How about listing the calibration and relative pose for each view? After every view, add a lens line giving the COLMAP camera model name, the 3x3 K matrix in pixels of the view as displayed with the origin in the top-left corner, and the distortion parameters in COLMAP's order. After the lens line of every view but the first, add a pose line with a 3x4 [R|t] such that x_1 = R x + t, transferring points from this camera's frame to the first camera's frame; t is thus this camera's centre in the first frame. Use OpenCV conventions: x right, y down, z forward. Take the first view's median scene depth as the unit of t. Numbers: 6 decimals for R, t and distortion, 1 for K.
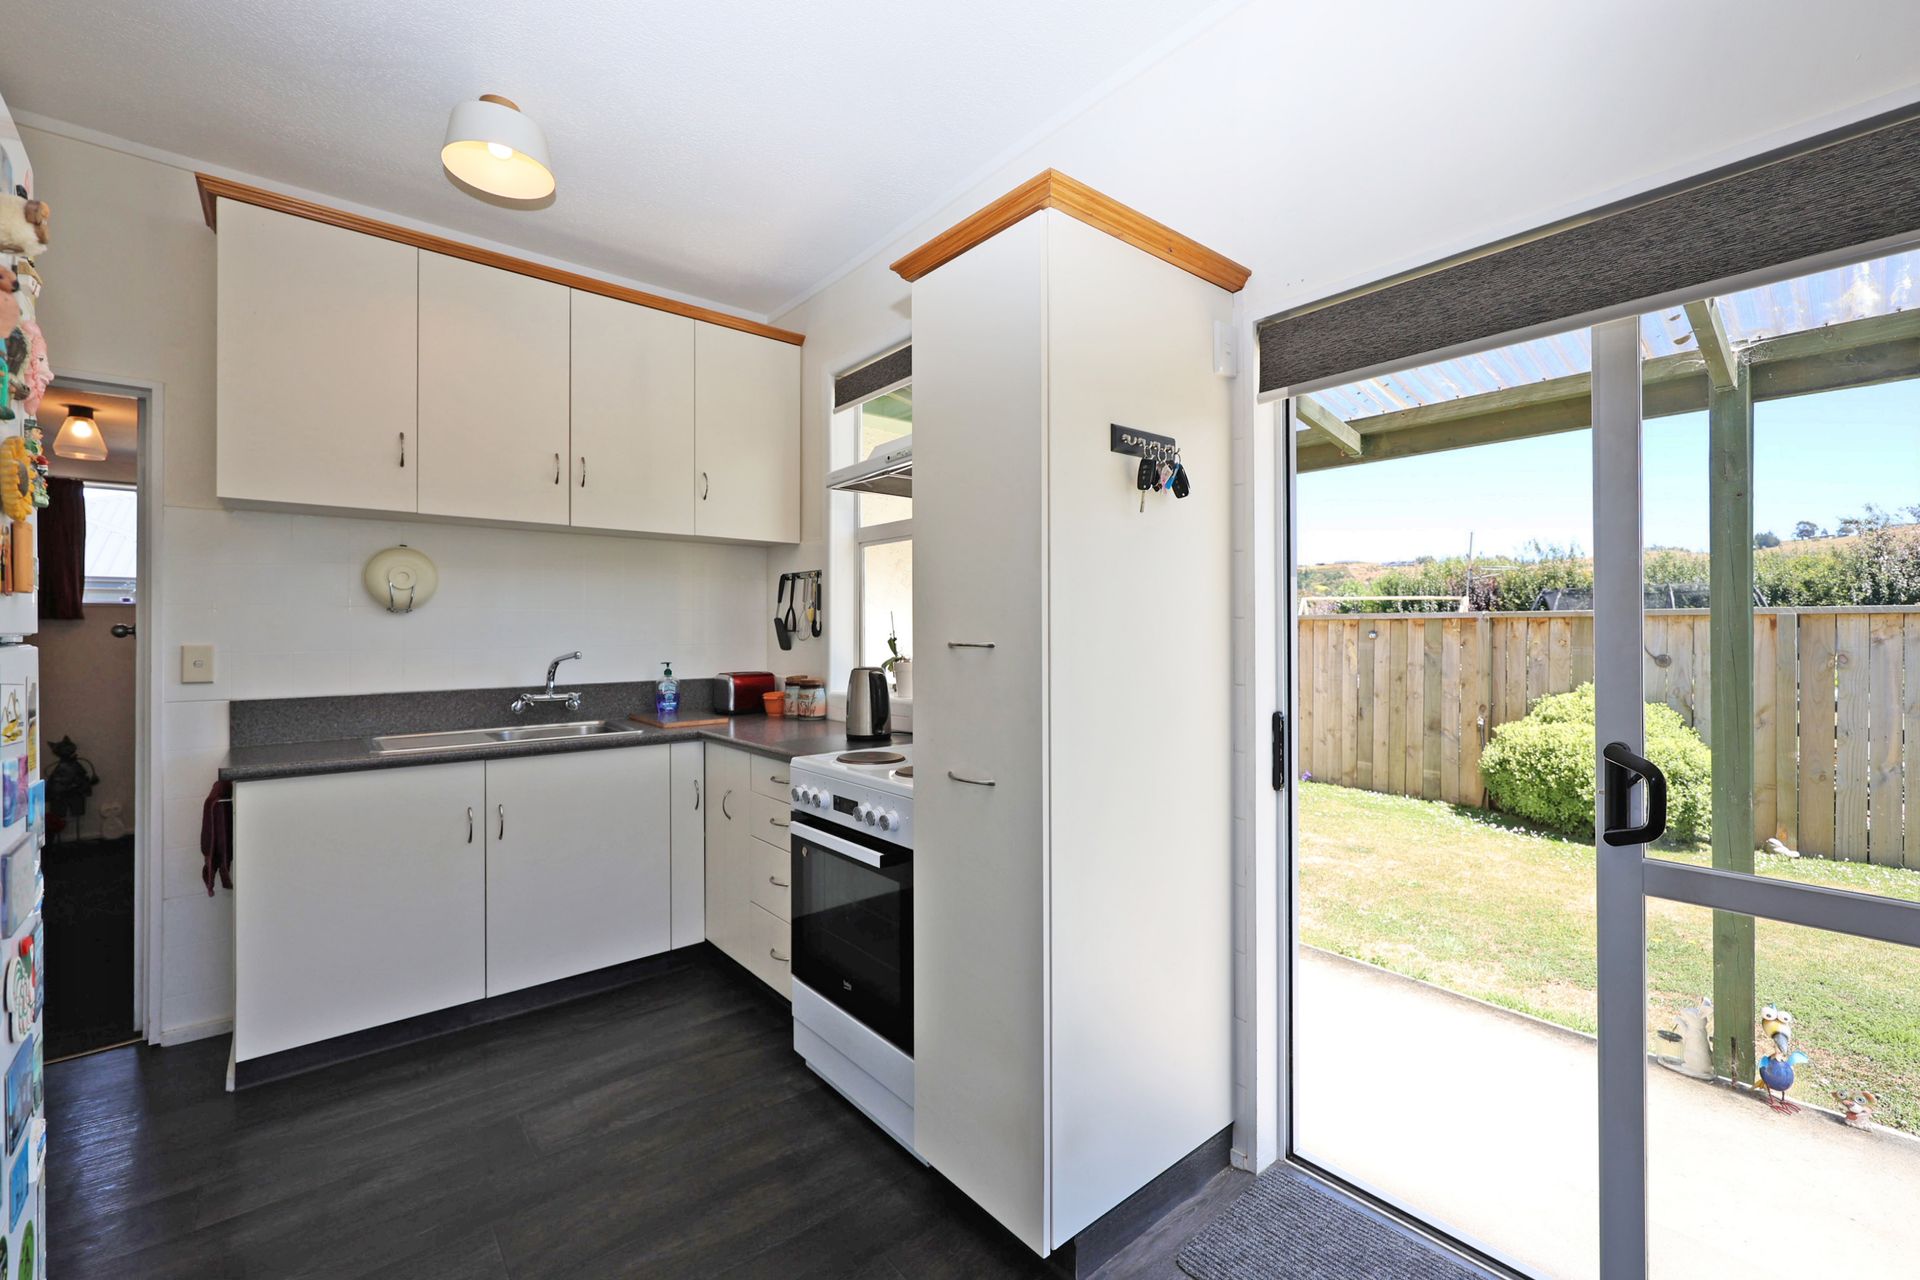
lens RADIAL K [[786.5, 0, 953.2], [0, 786.5, 631.4], [0, 0, 1]] dist [0.001929, -0.000026]
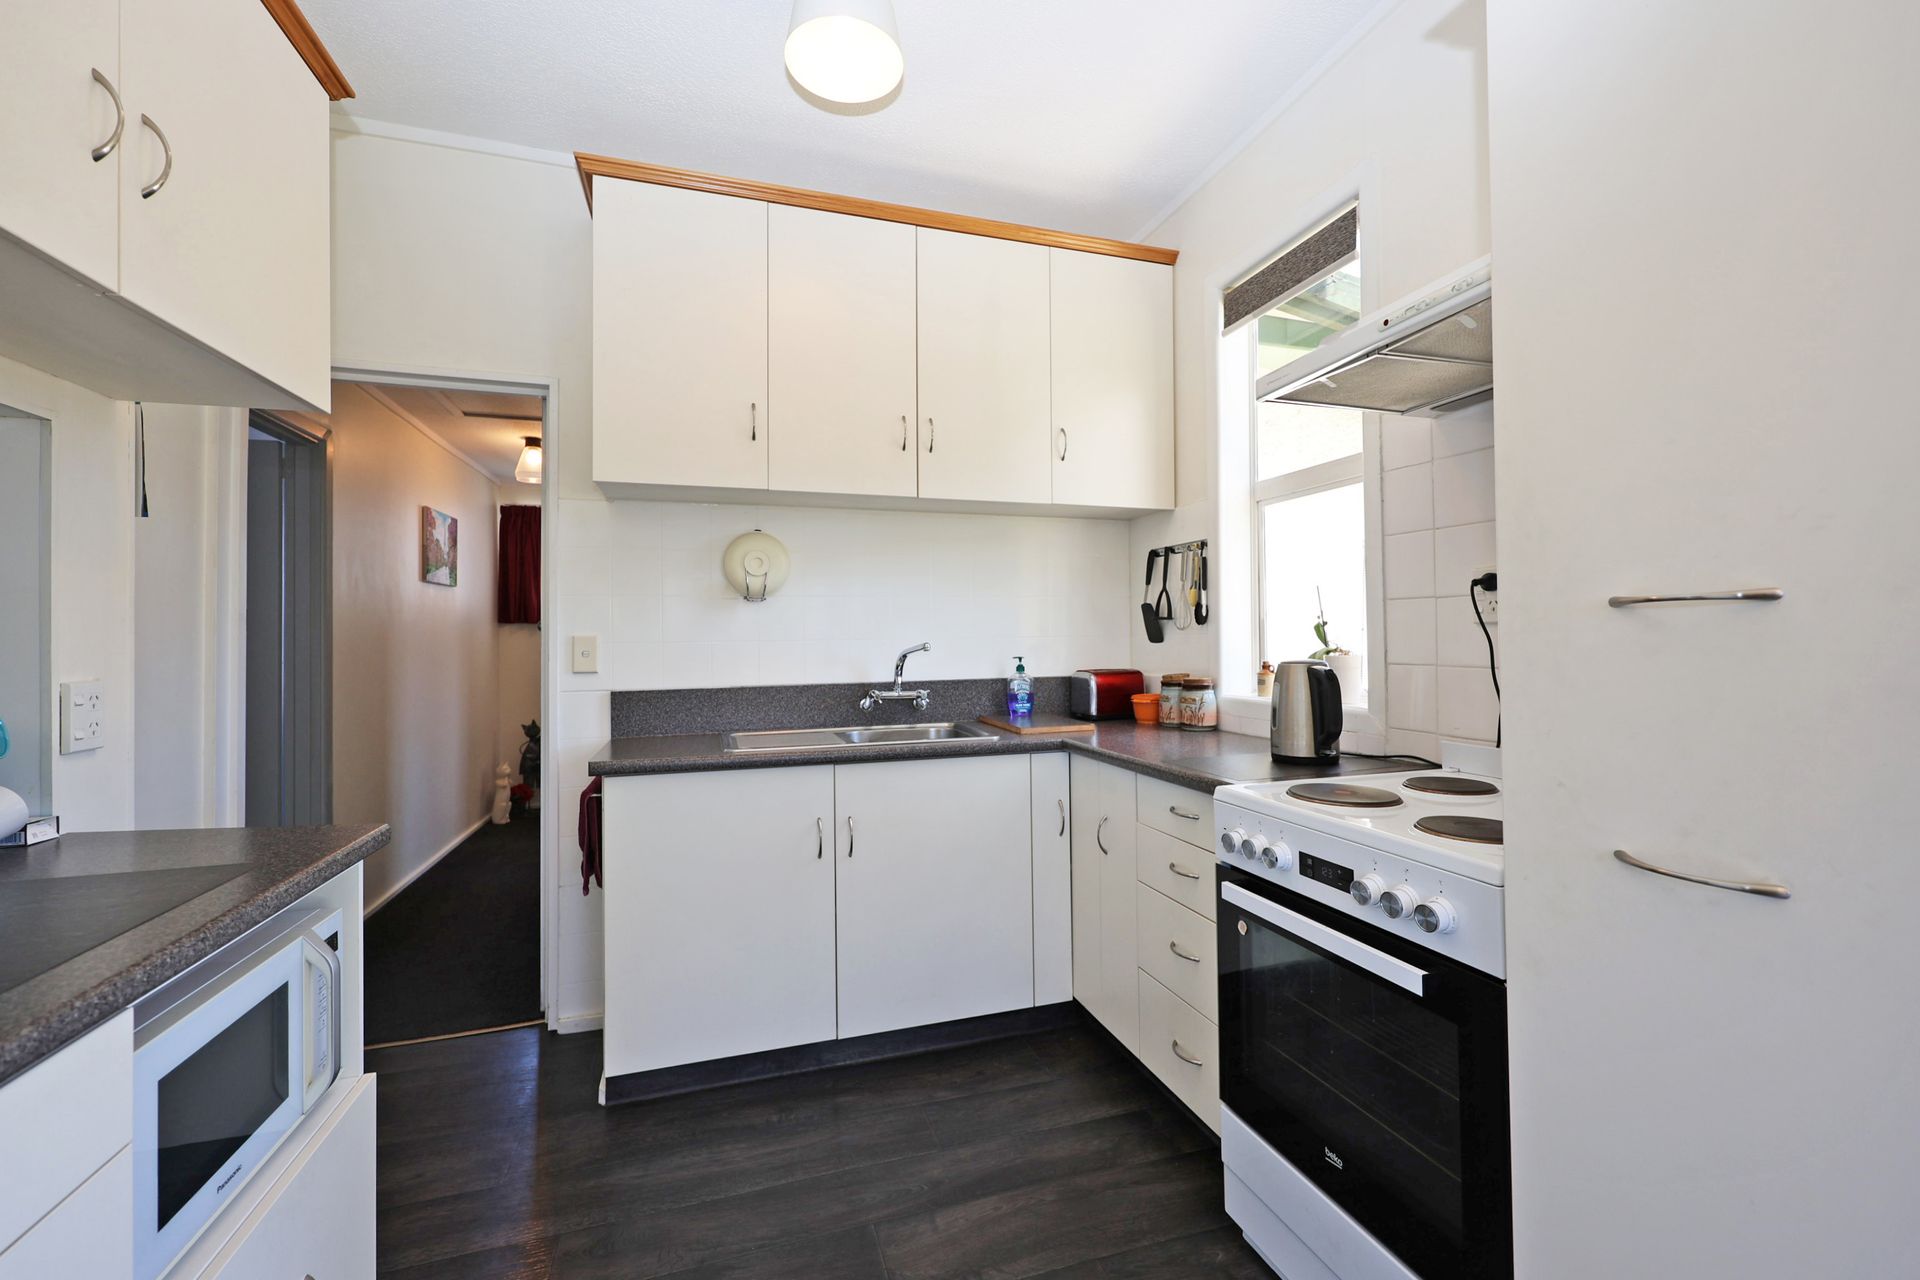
lens RADIAL K [[813.1, 0, 967.2], [0, 813.1, 632.2], [0, 0, 1]] dist [-0.001862, -0.000611]
pose [[0.928966, -0.009193, -0.370051, -0.106837], [0.008152, 0.999957, -0.004376, 0.019226], [0.370076, 0.001049, 0.929001, 0.188538]]
